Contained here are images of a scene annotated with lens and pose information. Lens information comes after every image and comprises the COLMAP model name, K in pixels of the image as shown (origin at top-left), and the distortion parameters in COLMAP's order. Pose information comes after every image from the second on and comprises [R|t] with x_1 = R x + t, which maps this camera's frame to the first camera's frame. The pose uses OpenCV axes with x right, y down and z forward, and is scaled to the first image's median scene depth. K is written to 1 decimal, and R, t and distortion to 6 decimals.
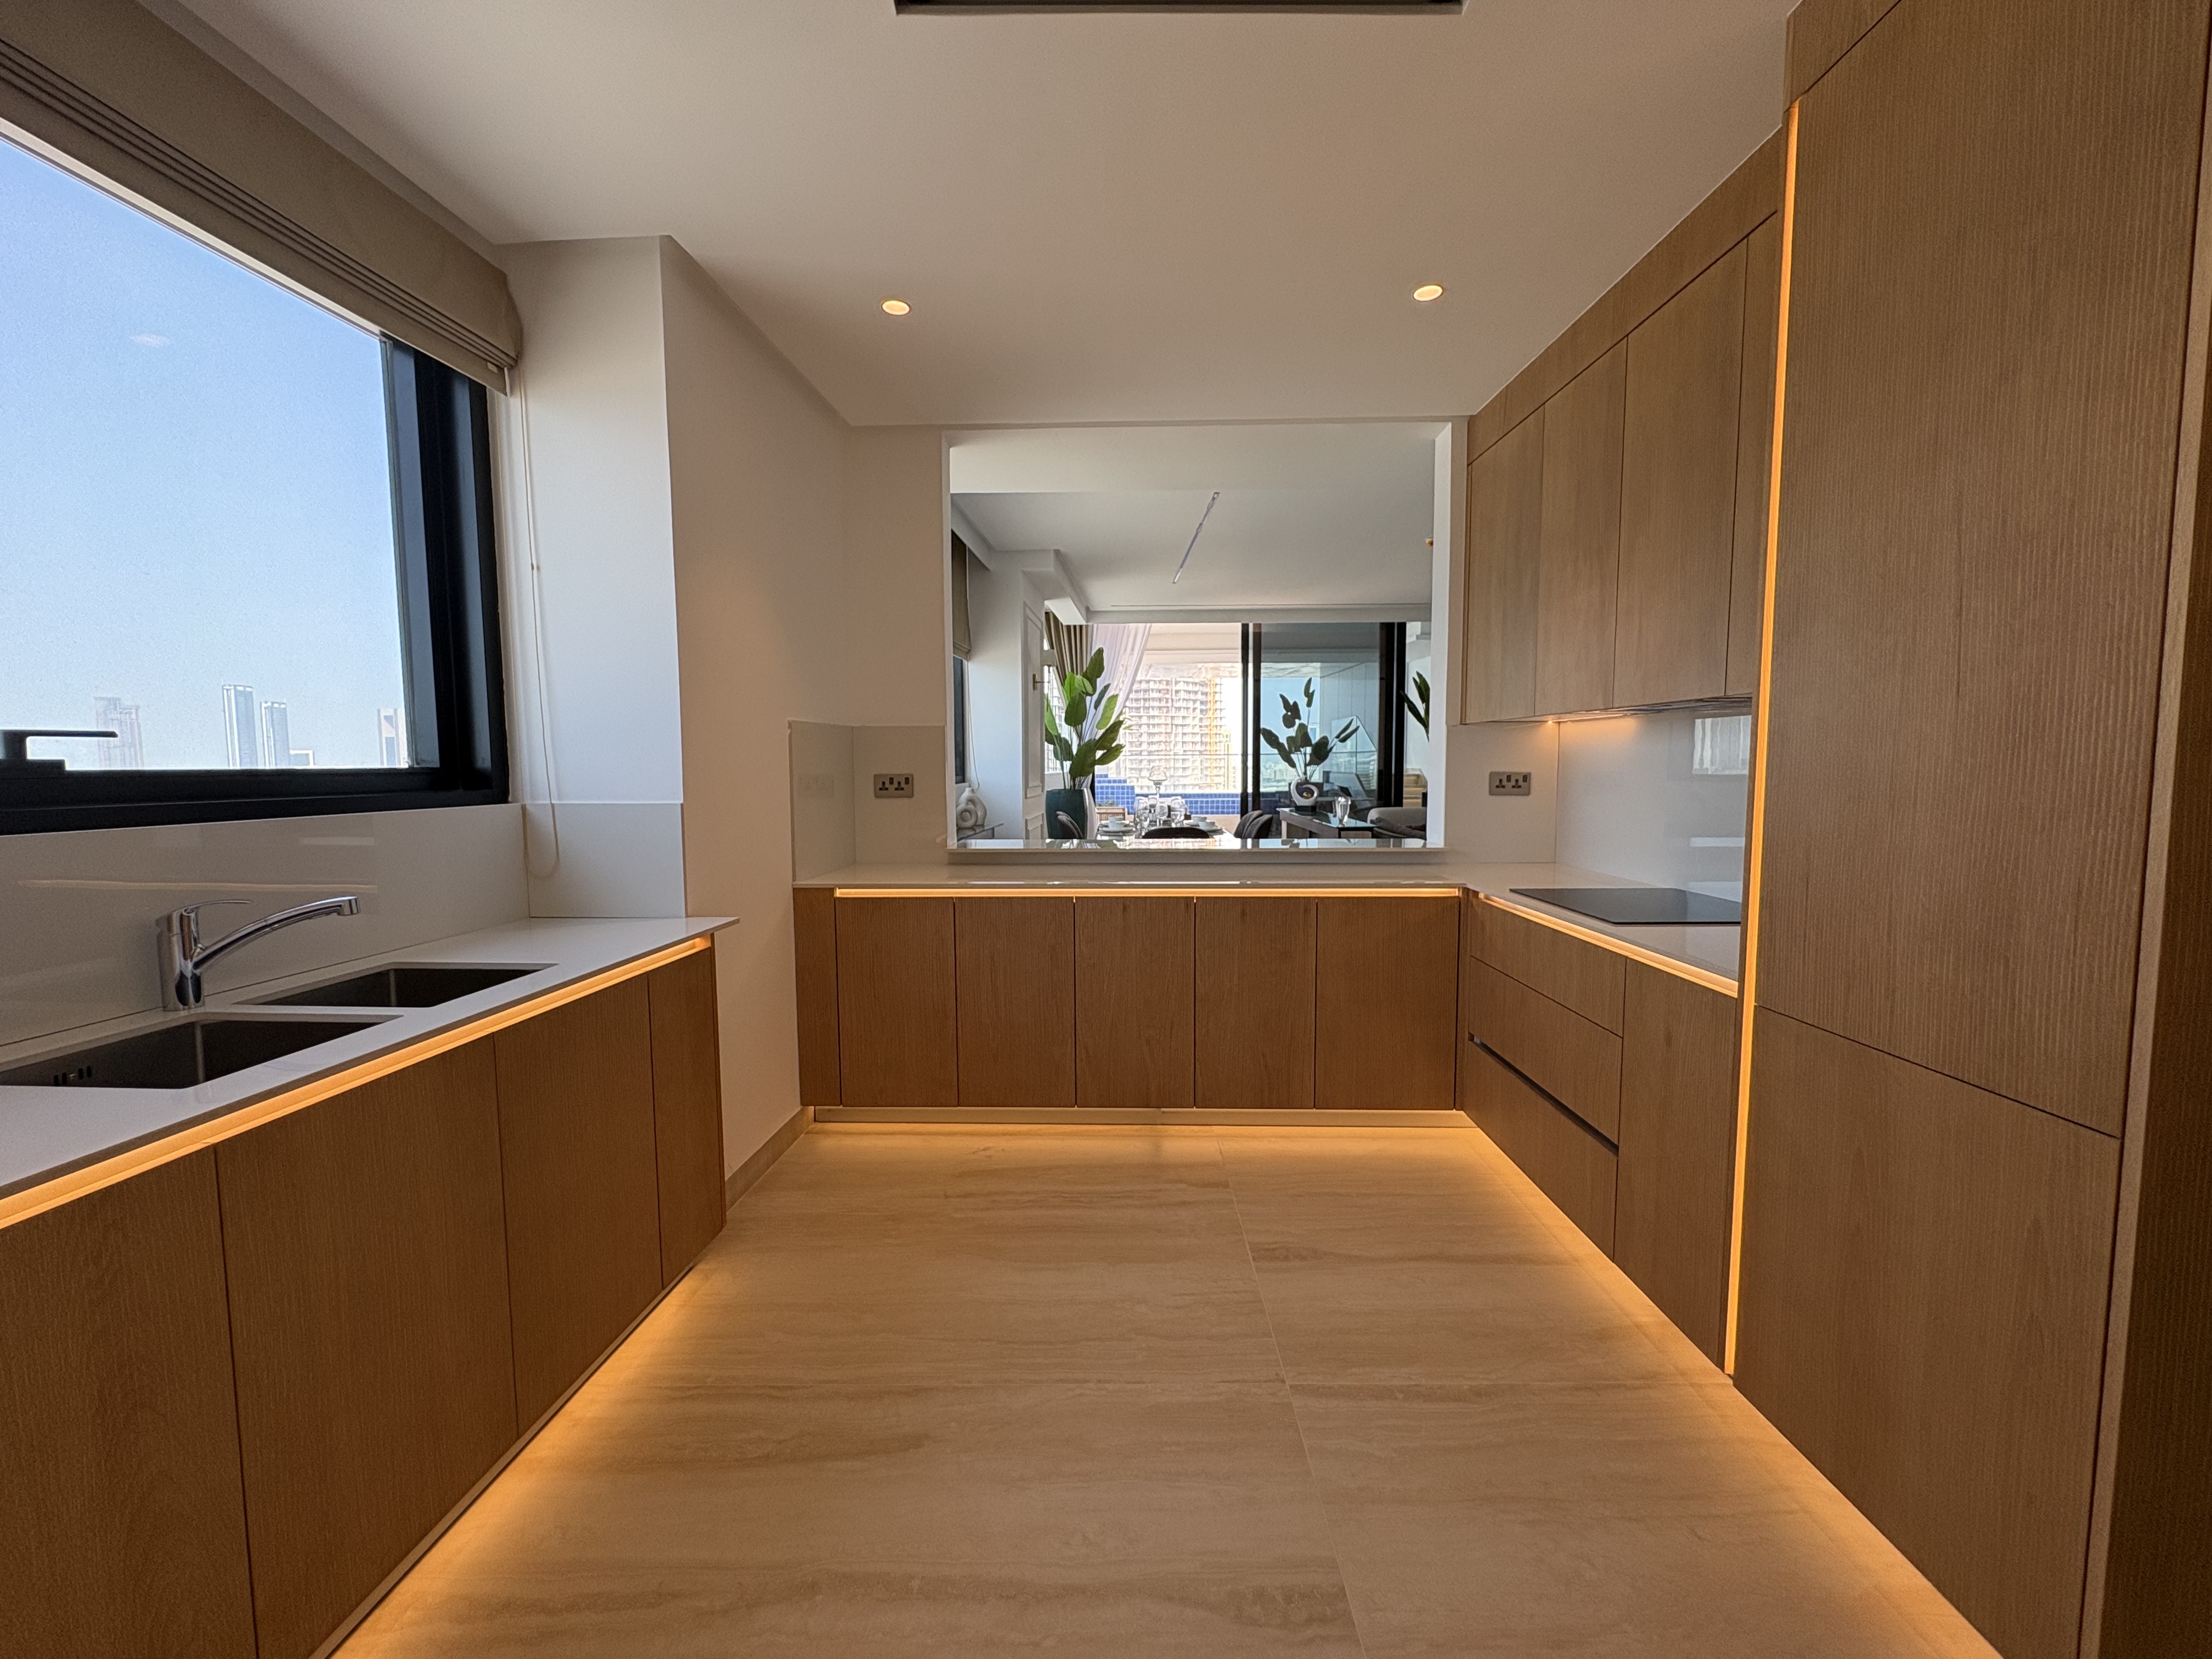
lens RADIAL K [[883.0, 0, 1106.0], [0, 883.0, 829.5], [0, 0, 1]] dist [0.001369, -0.000007]
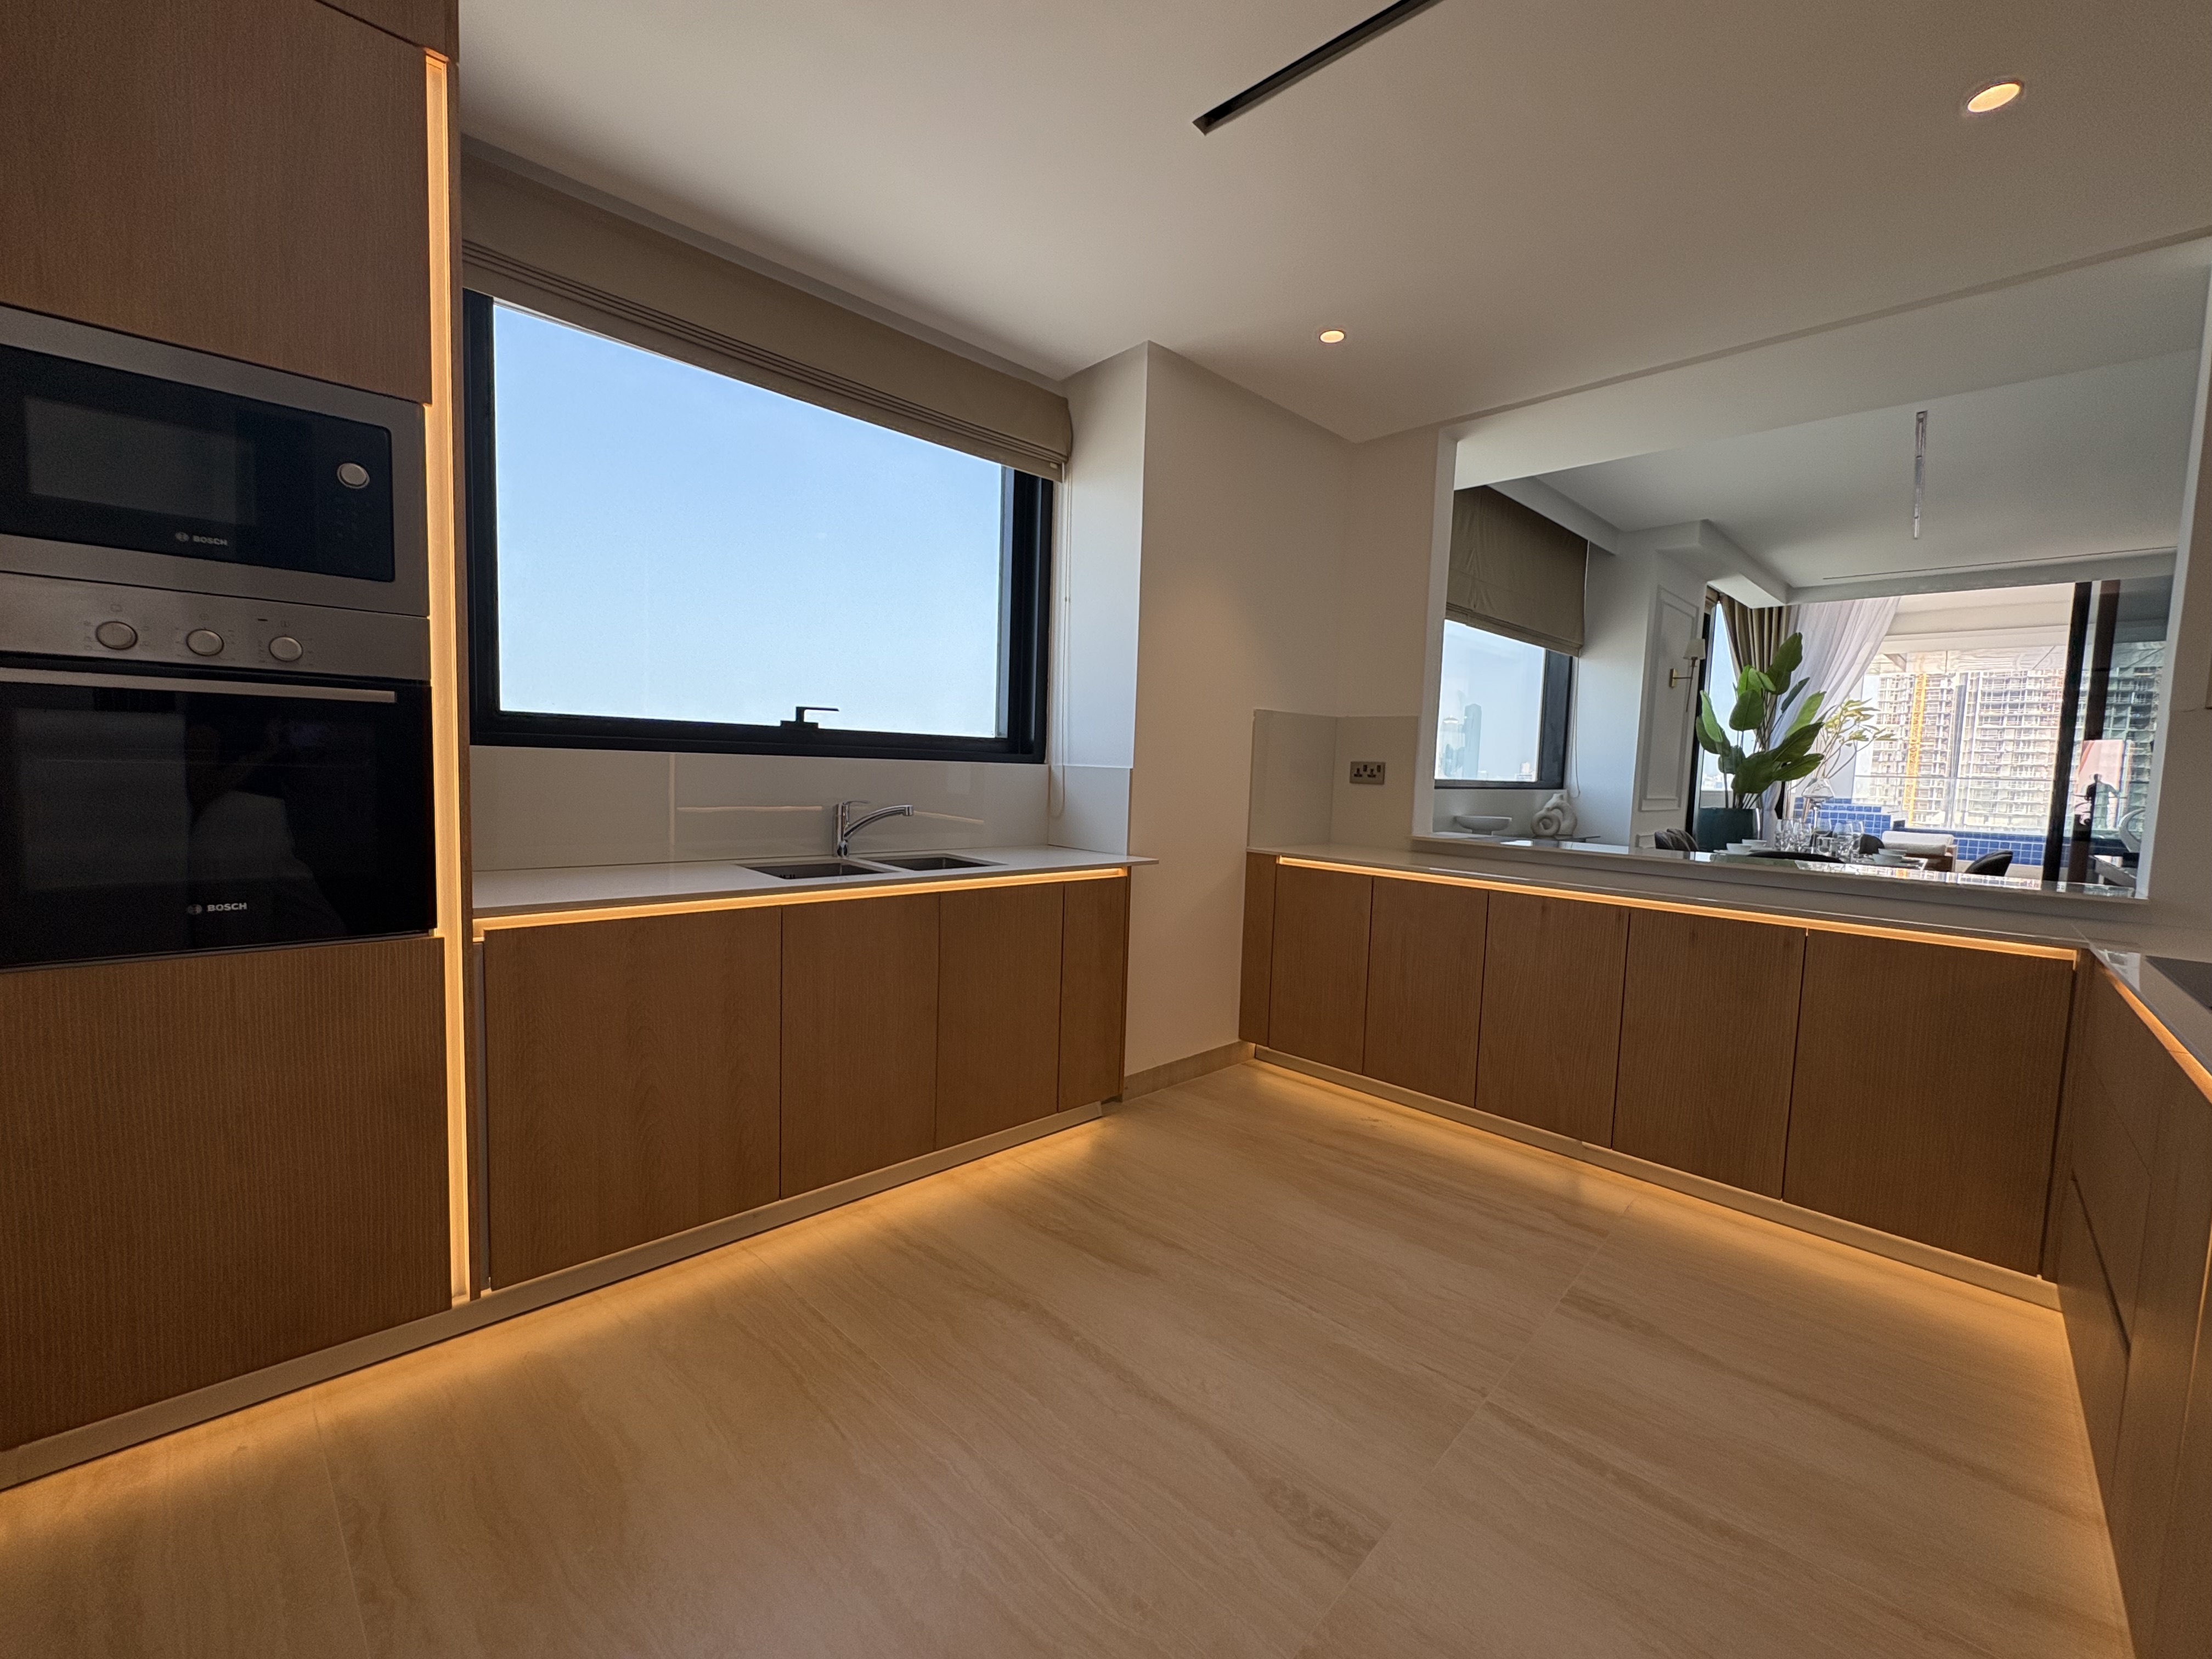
lens RADIAL K [[880.1, 0, 1106.0], [0, 880.1, 829.5], [0, 0, 1]] dist [-0.001651, -0.000398]
pose [[0.729880, 0.082002, -0.678638, 0.348307], [-0.090041, 0.995662, 0.023470, 0.030115], [0.677619, 0.043975, 0.734097, 0.013394]]
